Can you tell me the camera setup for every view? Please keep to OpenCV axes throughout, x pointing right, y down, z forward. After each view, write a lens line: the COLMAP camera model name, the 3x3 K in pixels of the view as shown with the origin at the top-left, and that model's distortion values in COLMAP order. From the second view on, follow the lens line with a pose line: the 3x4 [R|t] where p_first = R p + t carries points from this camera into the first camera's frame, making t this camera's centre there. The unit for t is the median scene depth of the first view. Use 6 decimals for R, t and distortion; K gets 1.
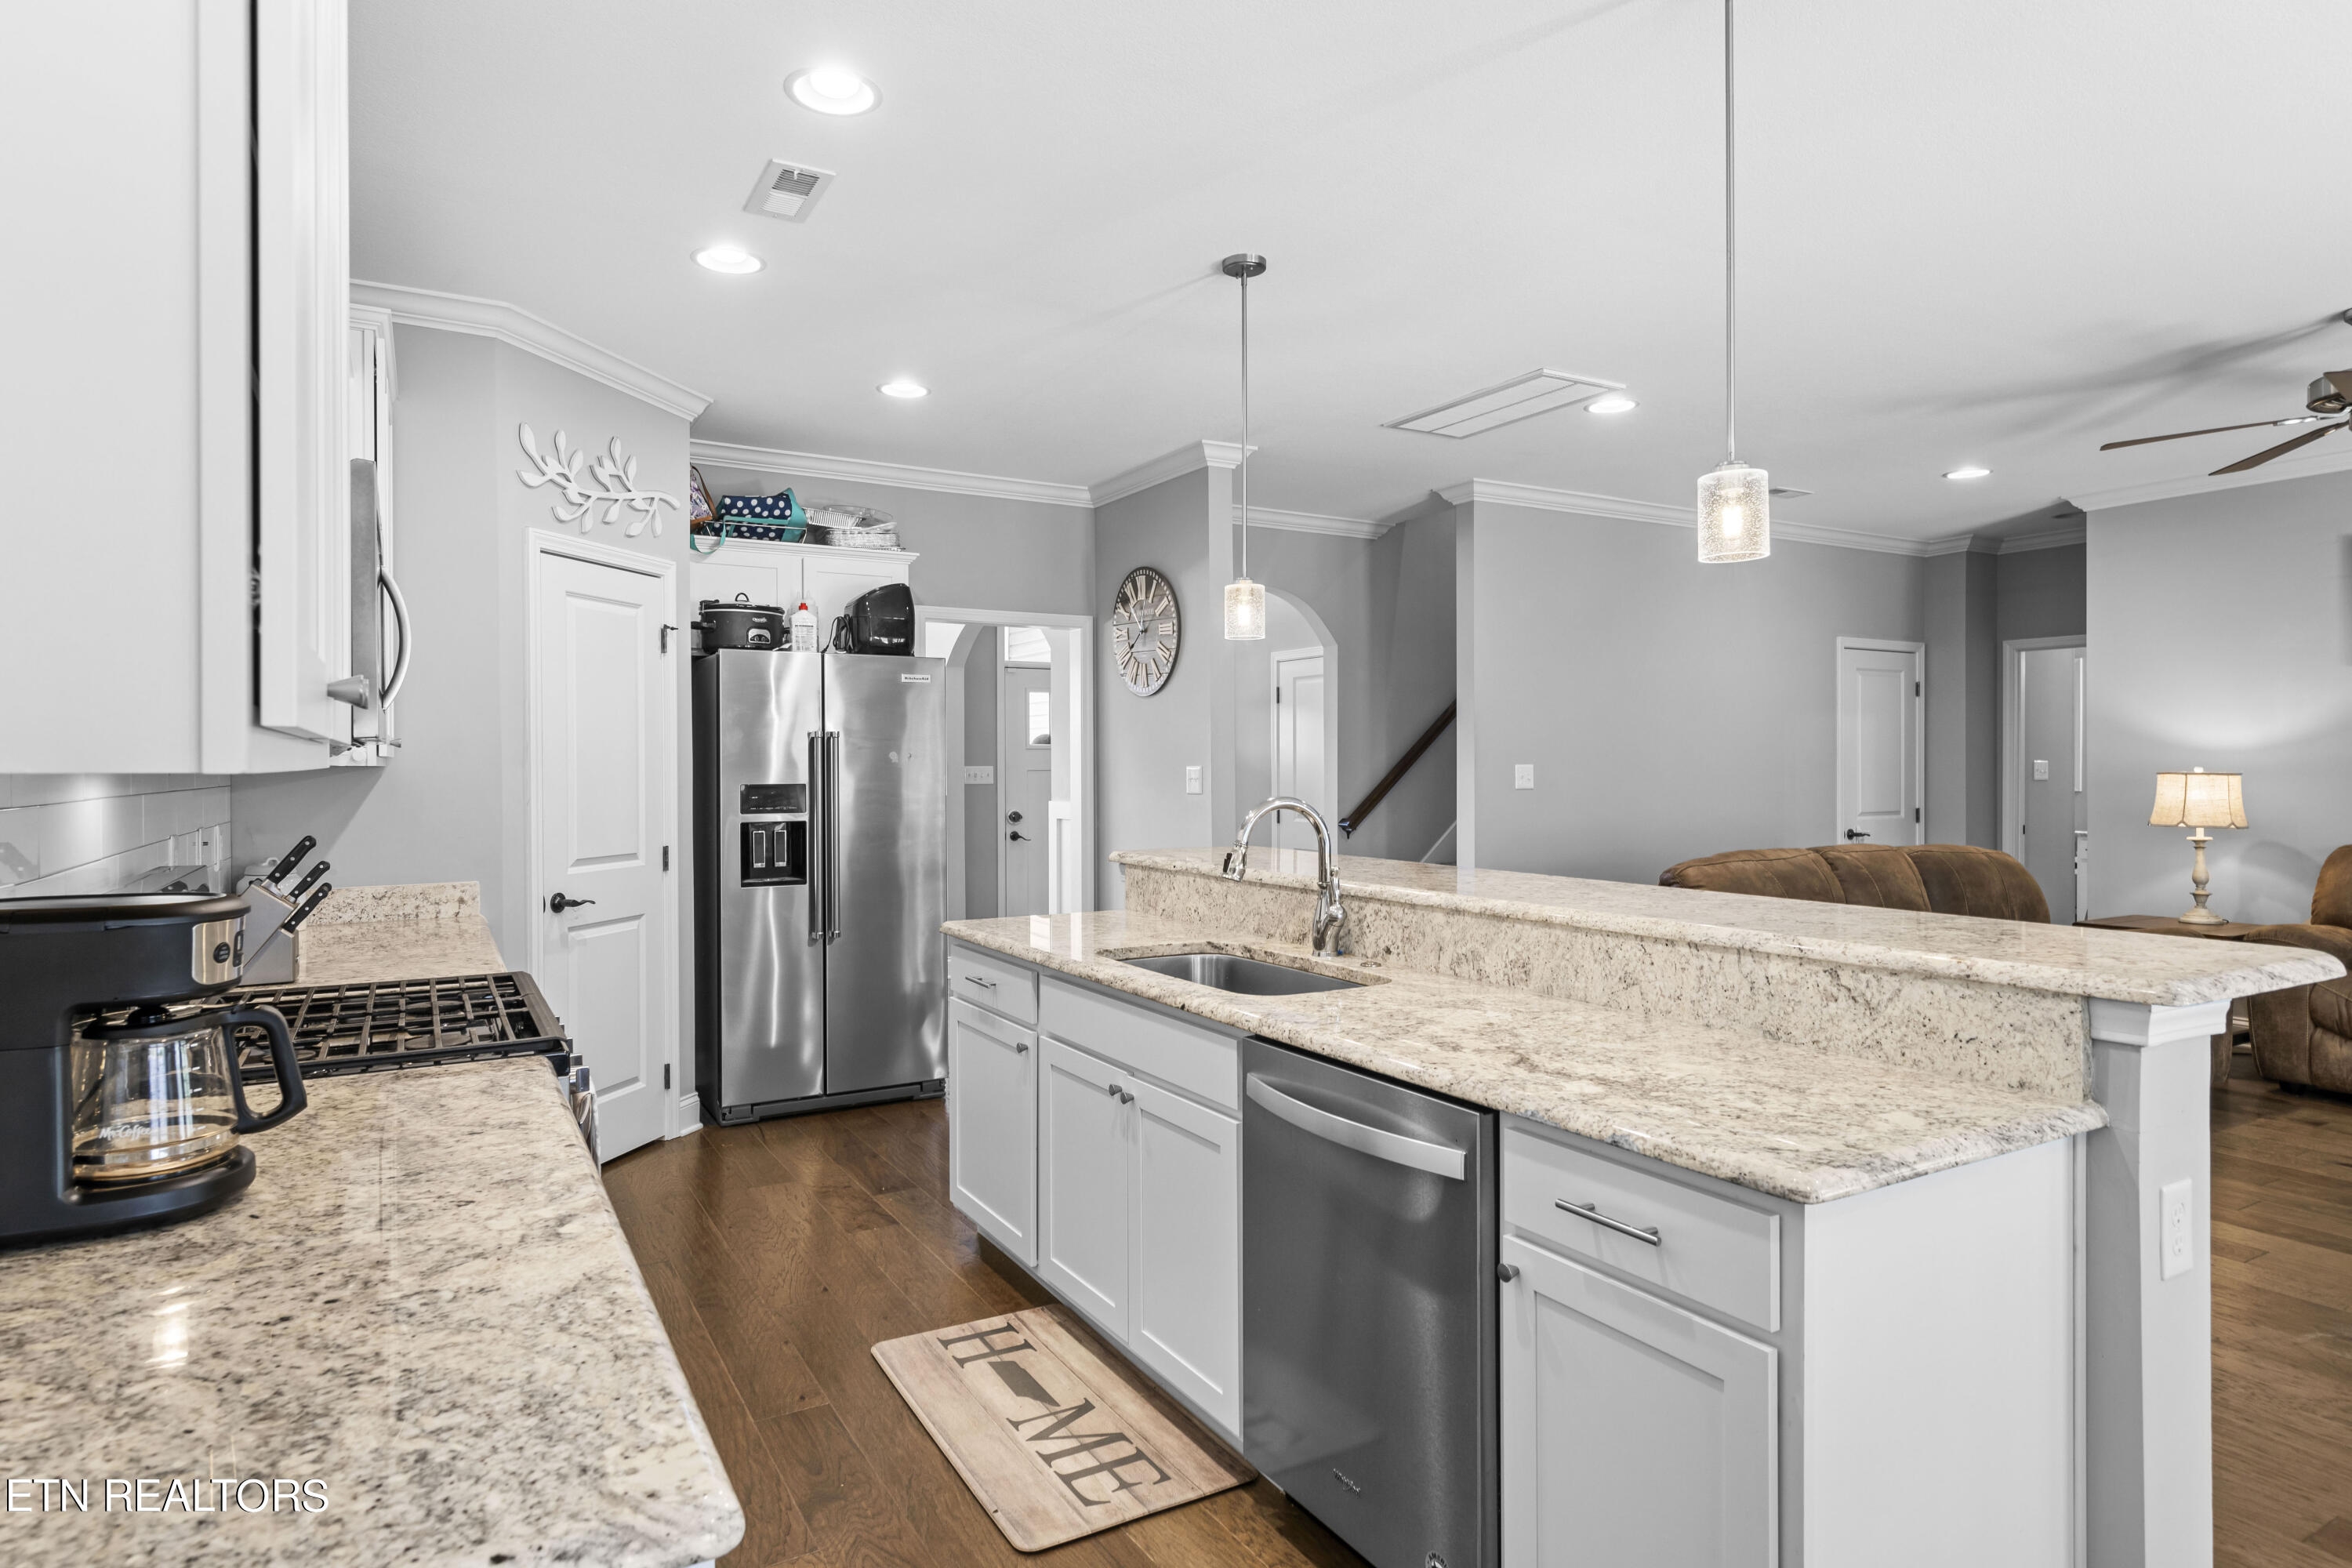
lens RADIAL K [[1274.2, 0, 1133.8], [0, 1274.2, 774.0], [0, 0, 1]] dist [0.004446, 0.001547]
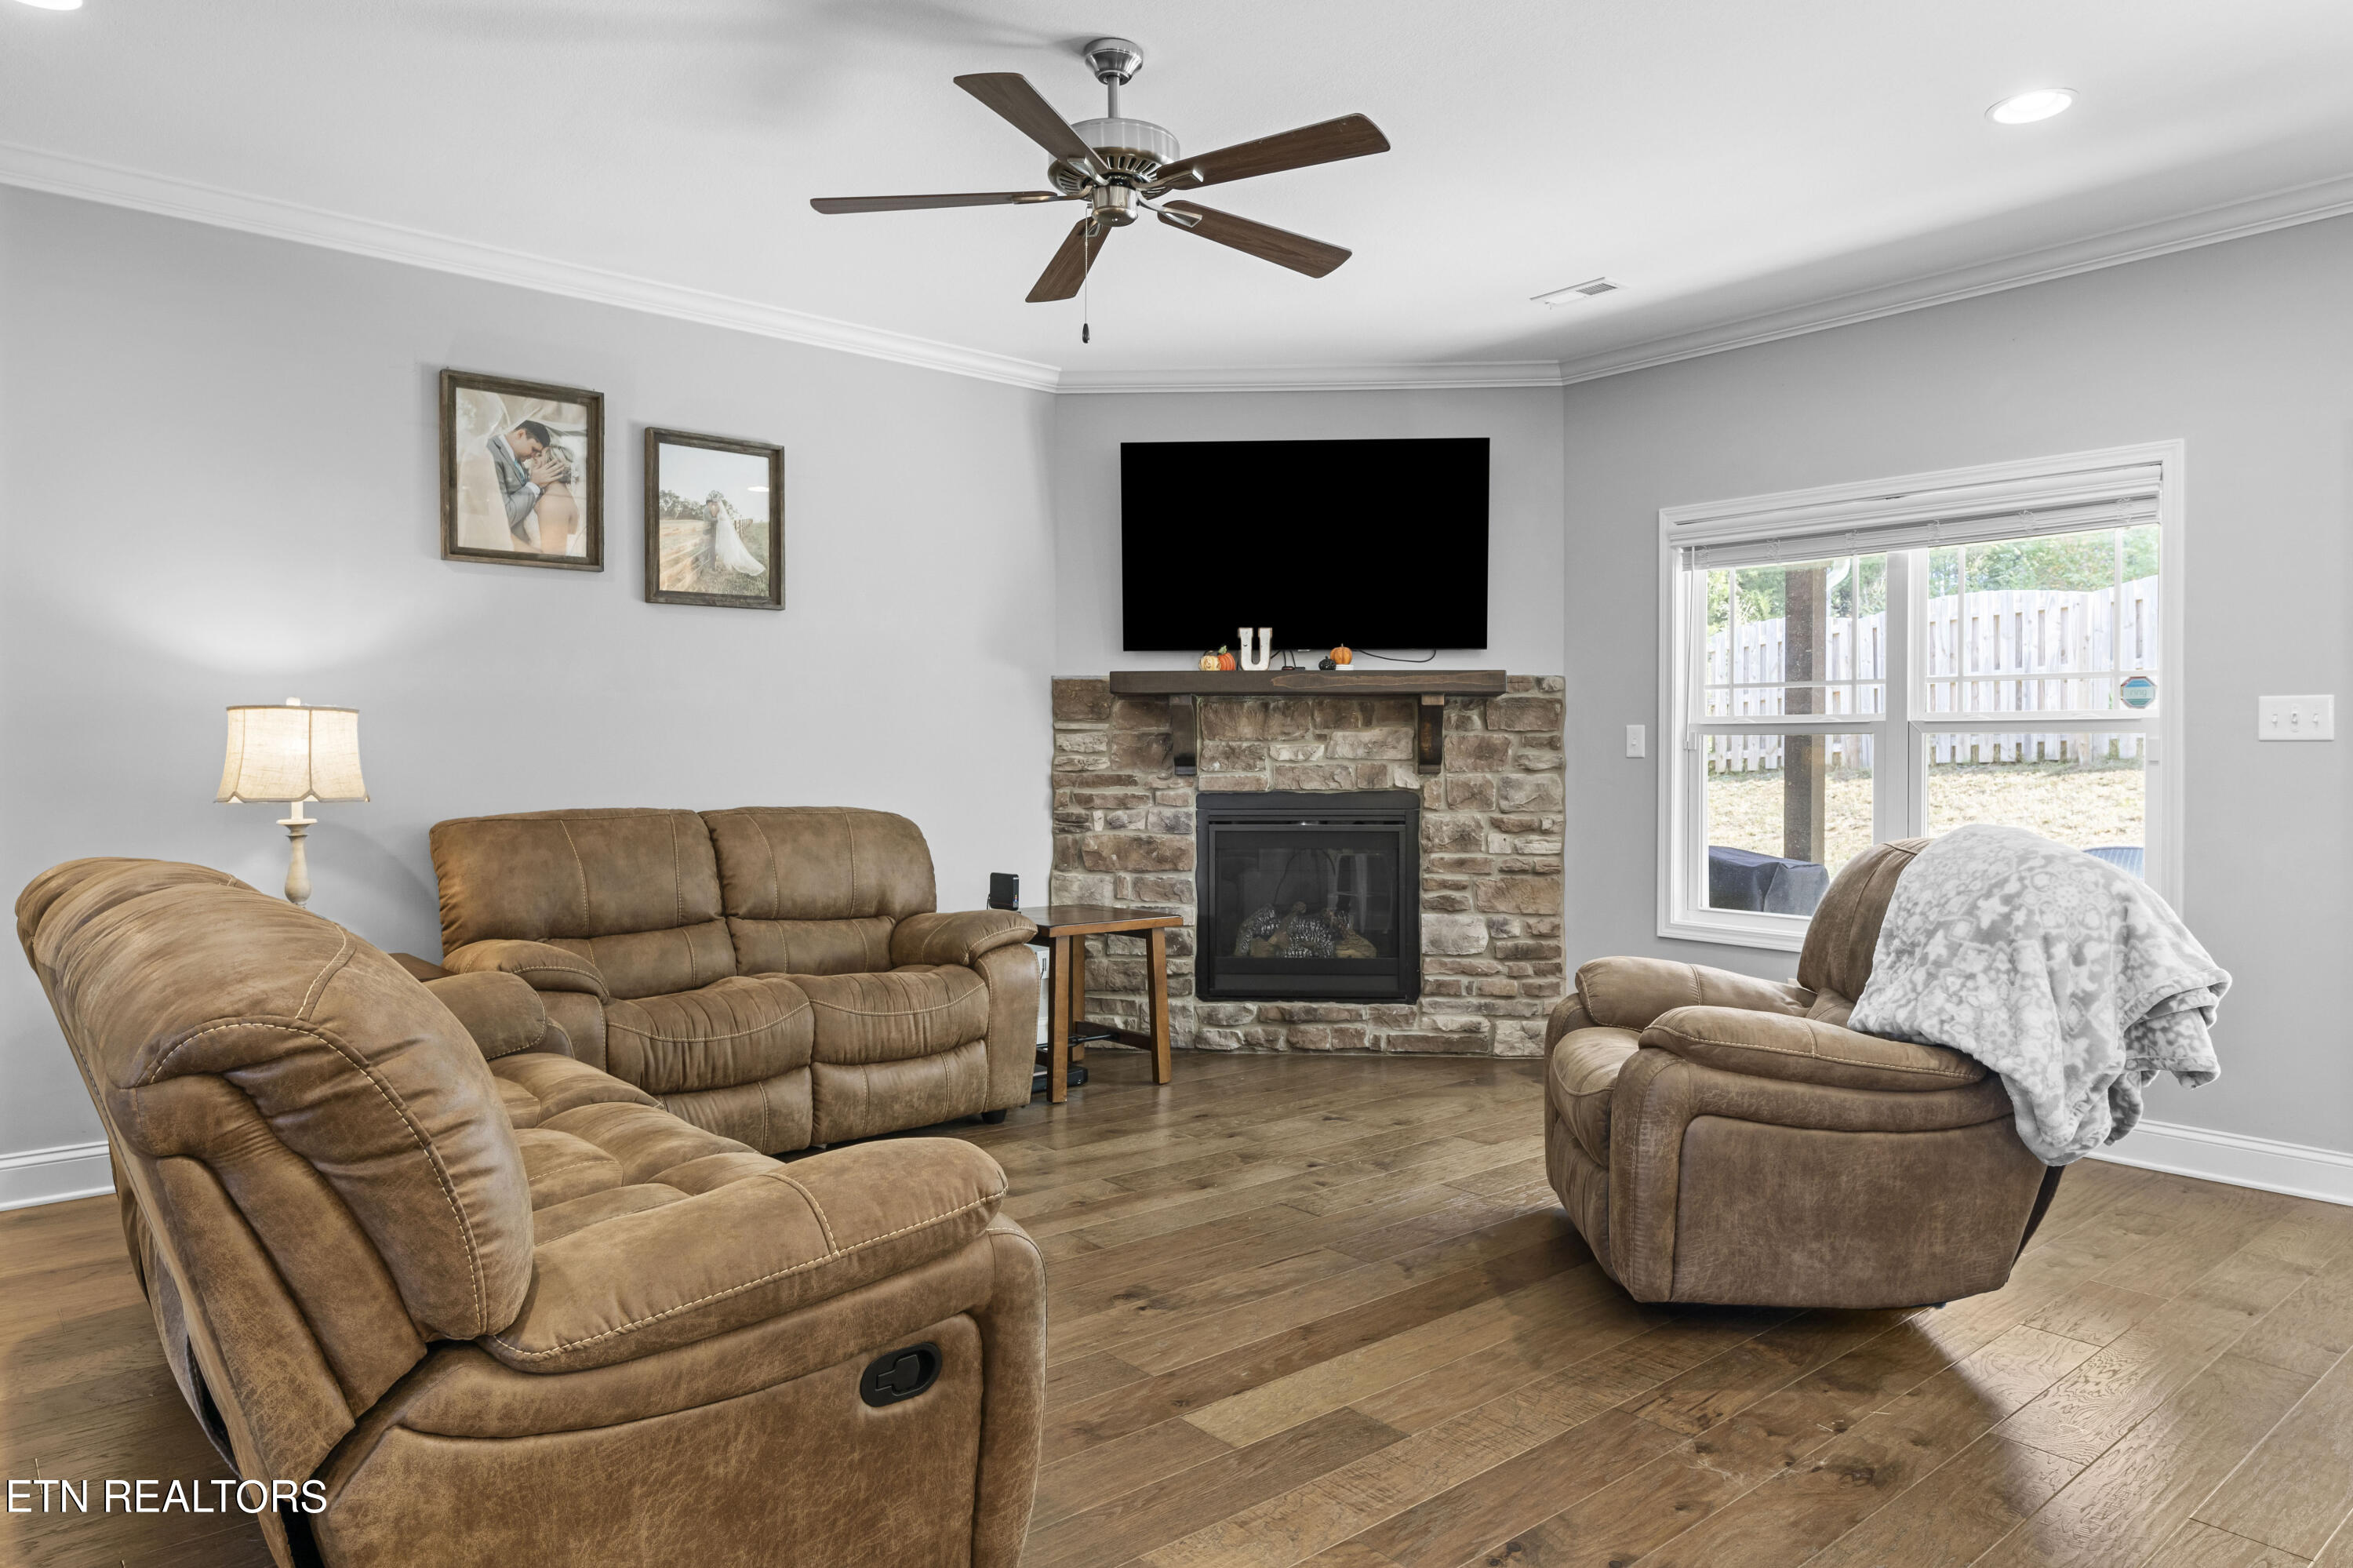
lens RADIAL K [[1482.9, 0, 1205.1], [0, 1482.9, 754.5], [0, 0, 1]] dist [0.004367, 0.000975]
pose [[-0.206708, 0.005723, 0.978386, 0.116569], [0.001696, 0.999983, -0.005491, 0.030827], [-0.978401, 0.000524, -0.206714, 0.925535]]
